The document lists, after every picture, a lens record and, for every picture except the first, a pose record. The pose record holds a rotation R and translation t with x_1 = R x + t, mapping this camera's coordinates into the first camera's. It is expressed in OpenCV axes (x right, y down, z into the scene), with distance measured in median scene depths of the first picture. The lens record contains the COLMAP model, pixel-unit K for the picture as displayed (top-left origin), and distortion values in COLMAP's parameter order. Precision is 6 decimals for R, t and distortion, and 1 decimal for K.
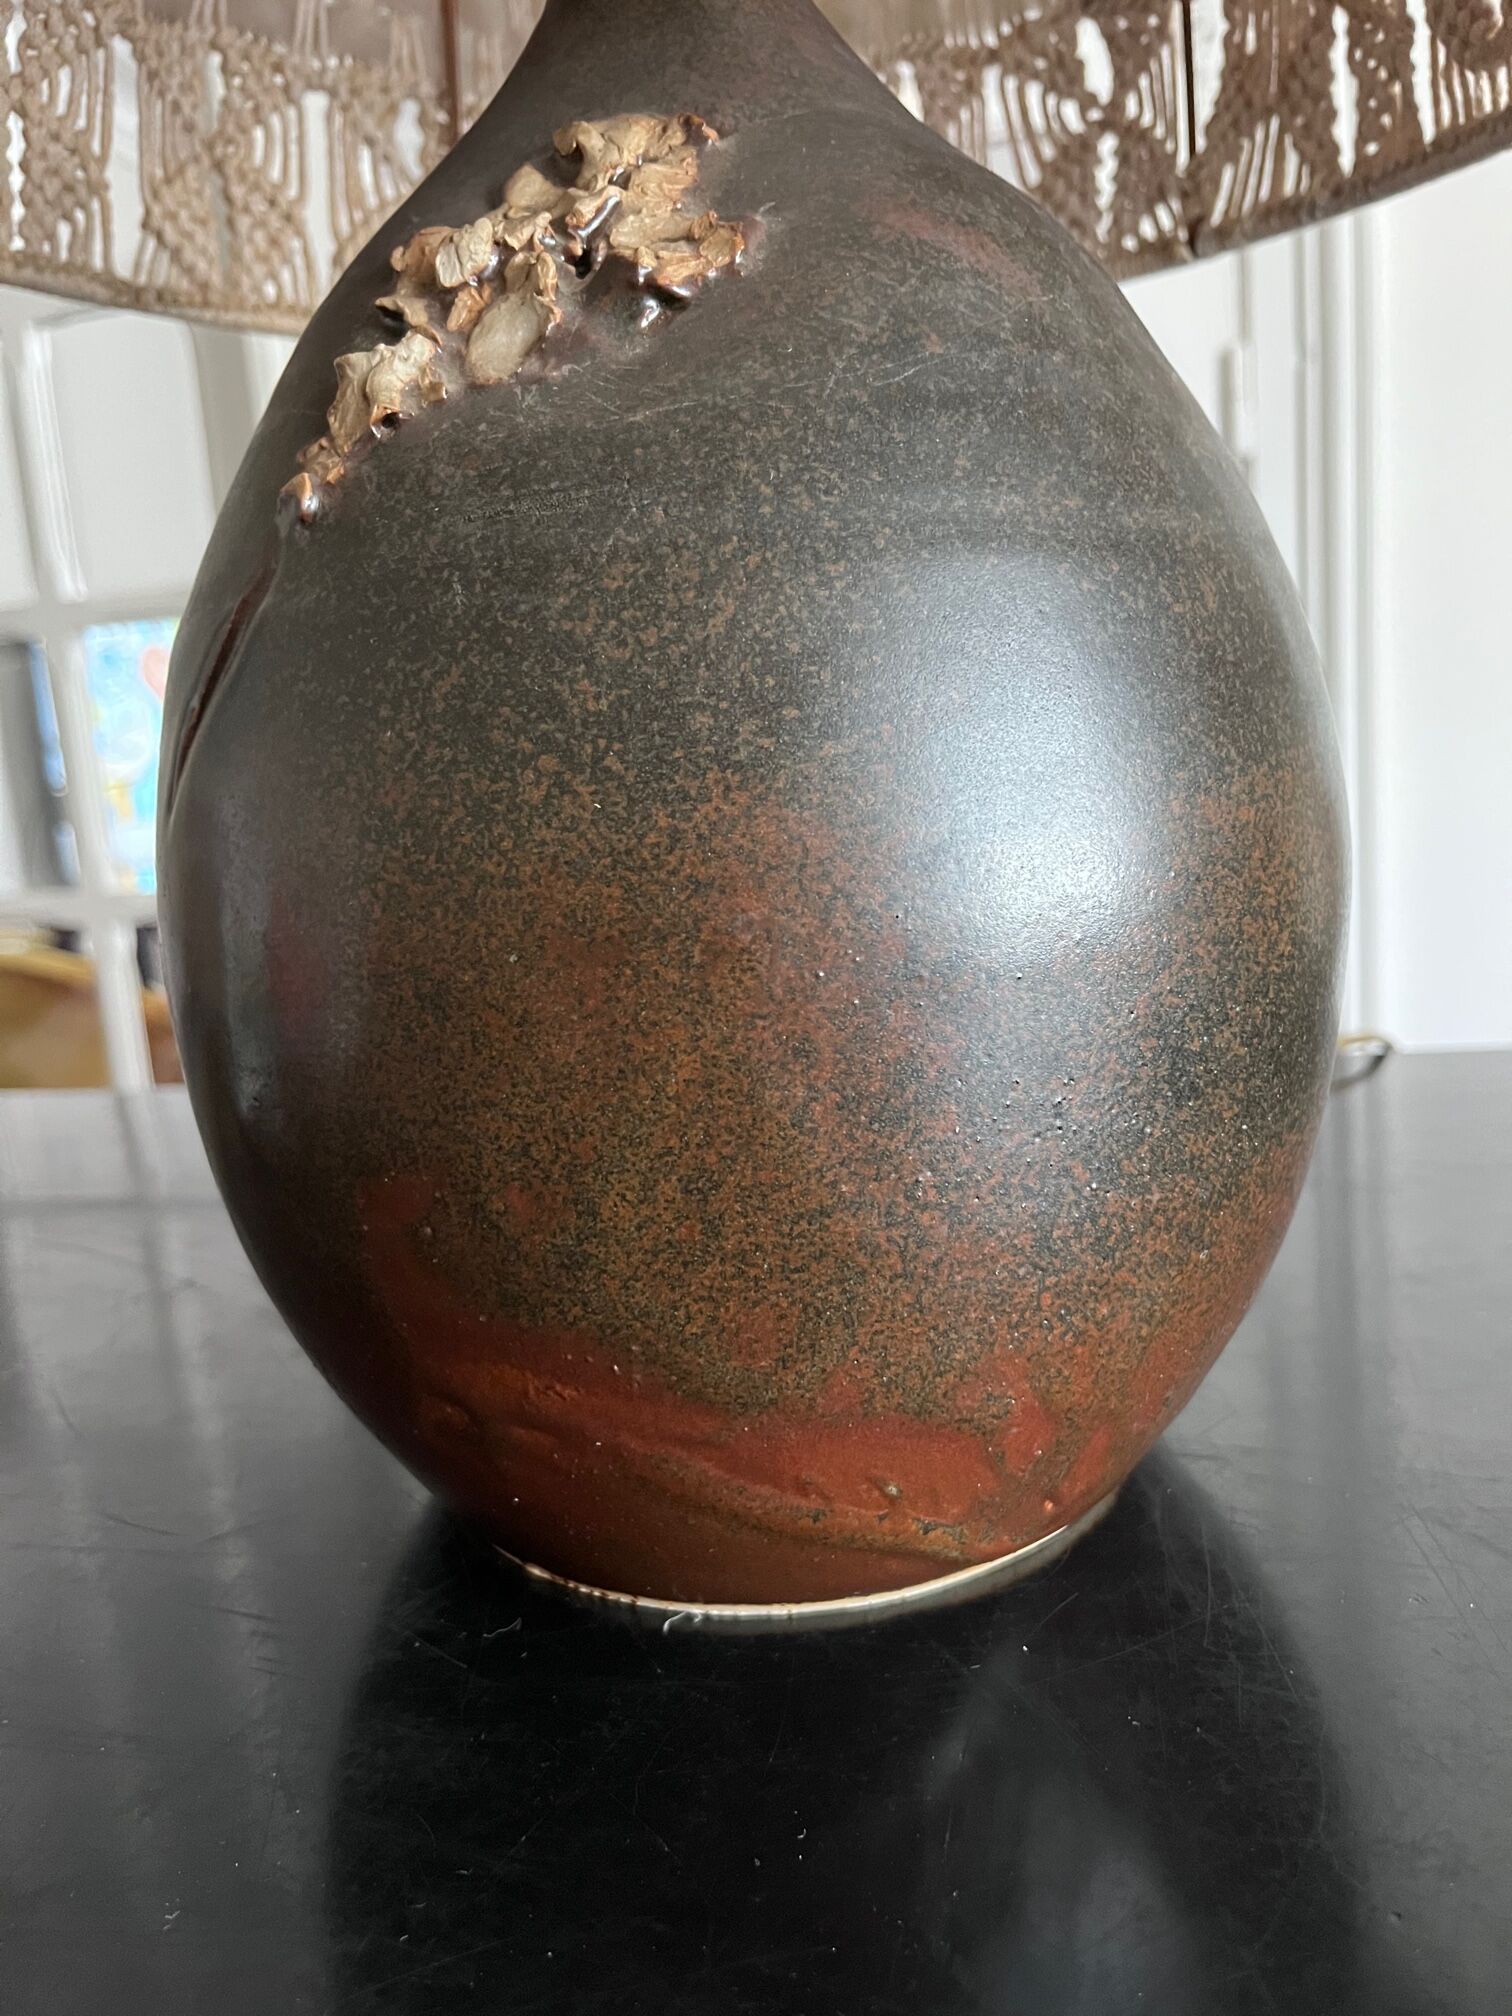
lens RADIAL K [[1547.9, 0, 759.8], [0, 1547.9, 1016.7], [0, 0, 1]] dist [0.034040, -0.046603]
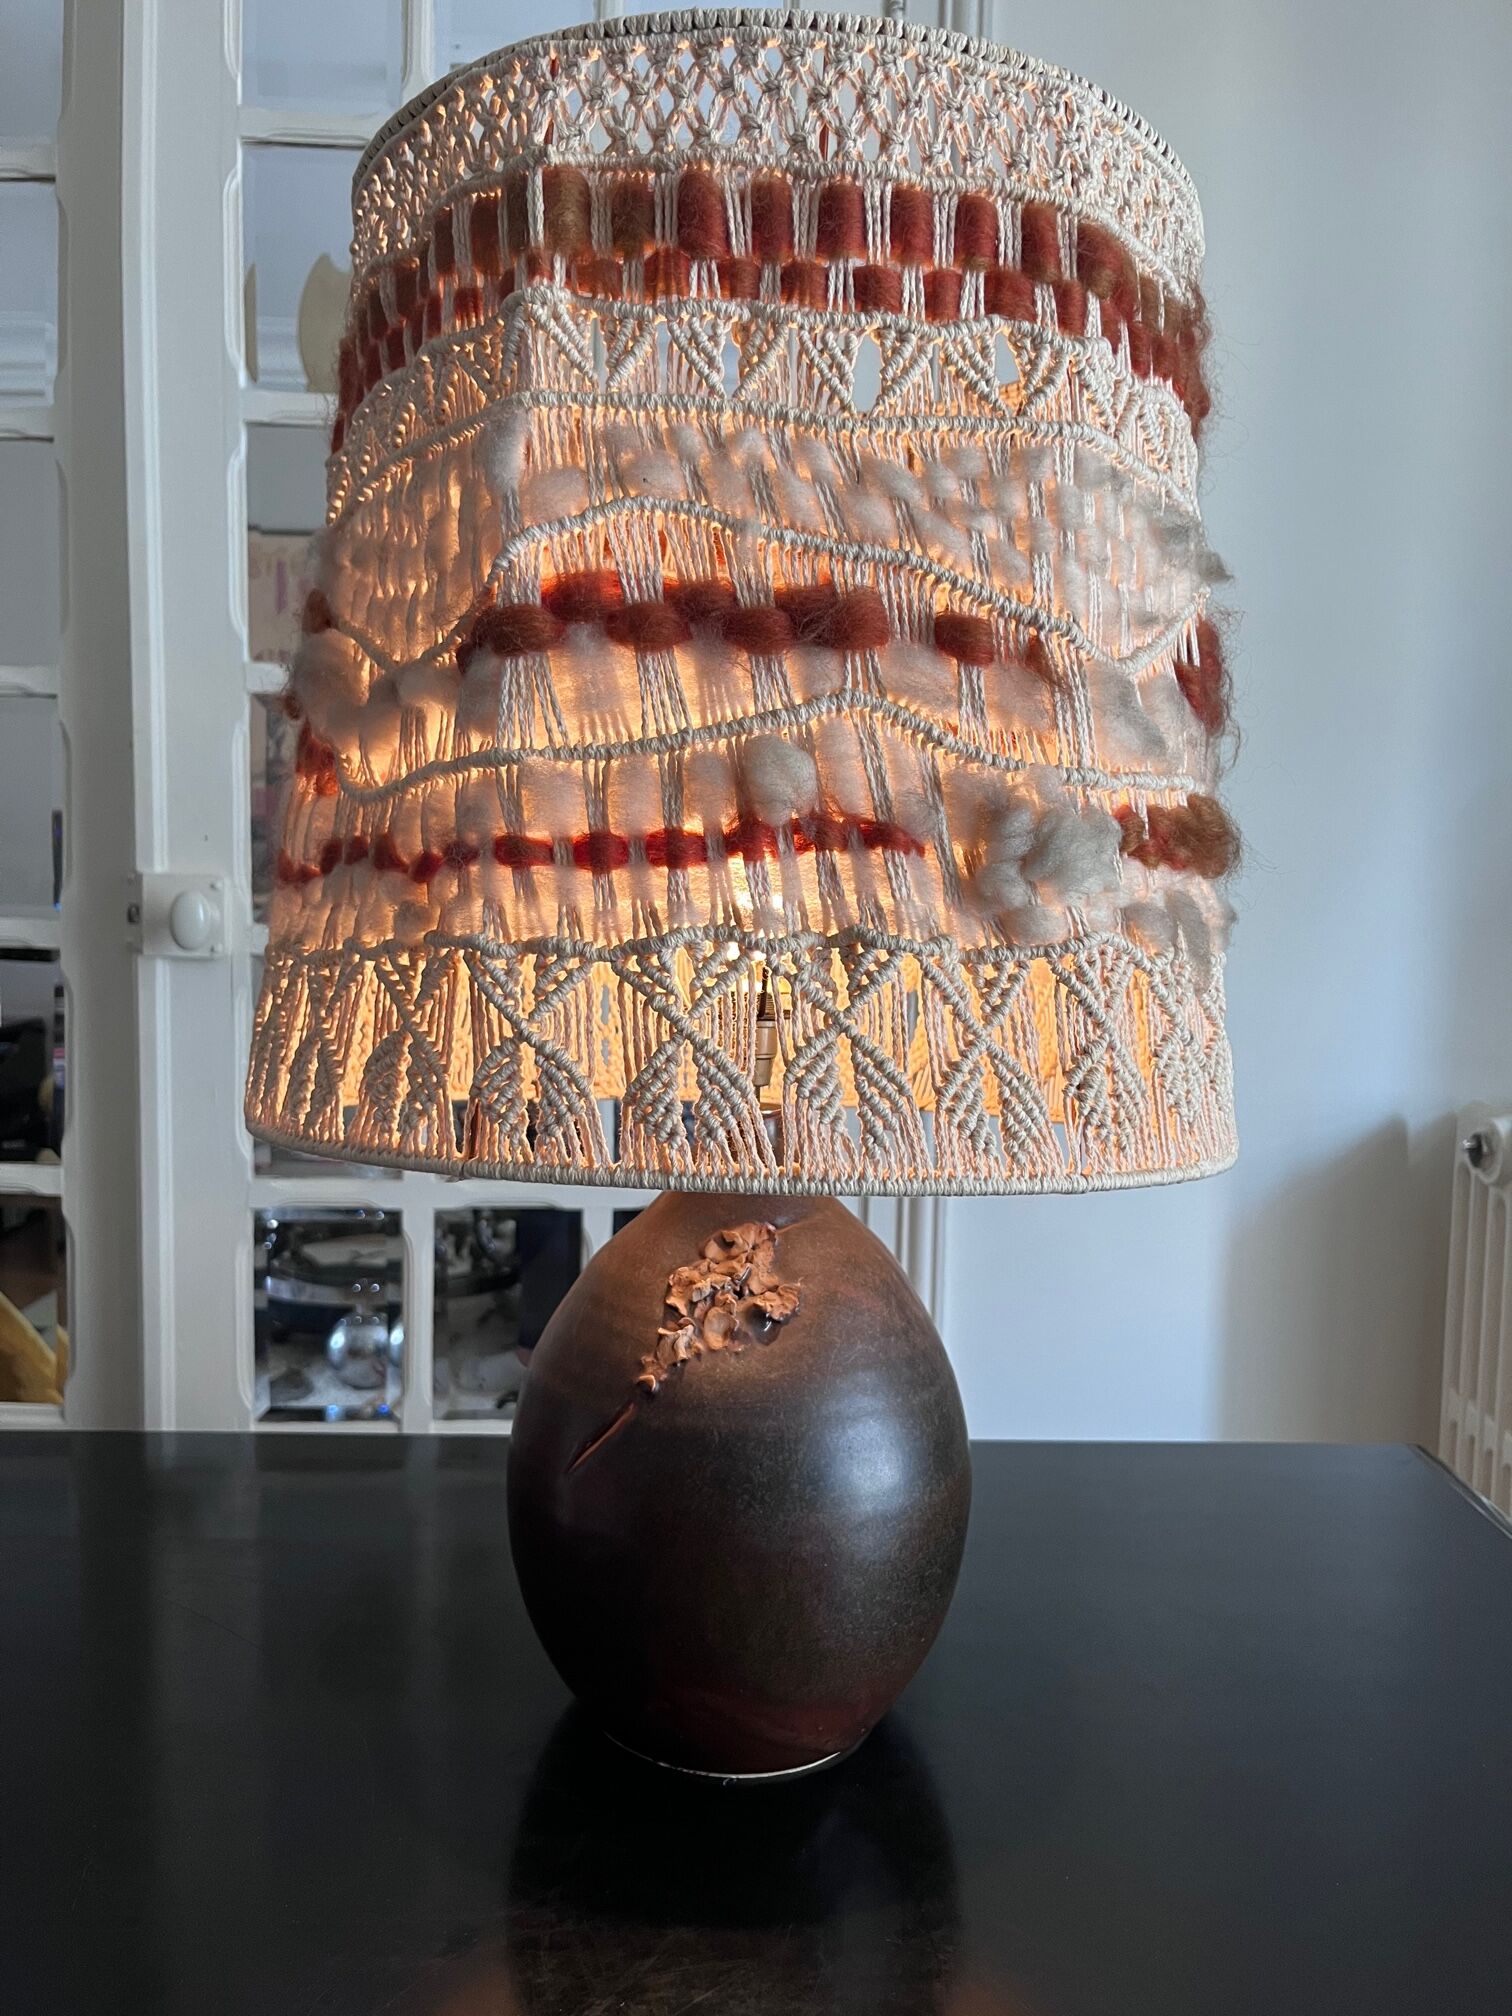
lens RADIAL K [[1547.9, 0, 751.2], [0, 1547.9, 1003.4], [0, 0, 1]] dist [0.034040, -0.046603]
pose [[0.963916, 0.078233, 0.254453, -0.957298], [-0.052973, 0.993096, -0.104661, -0.788141], [-0.260884, 0.087405, 0.961405, -2.028358]]
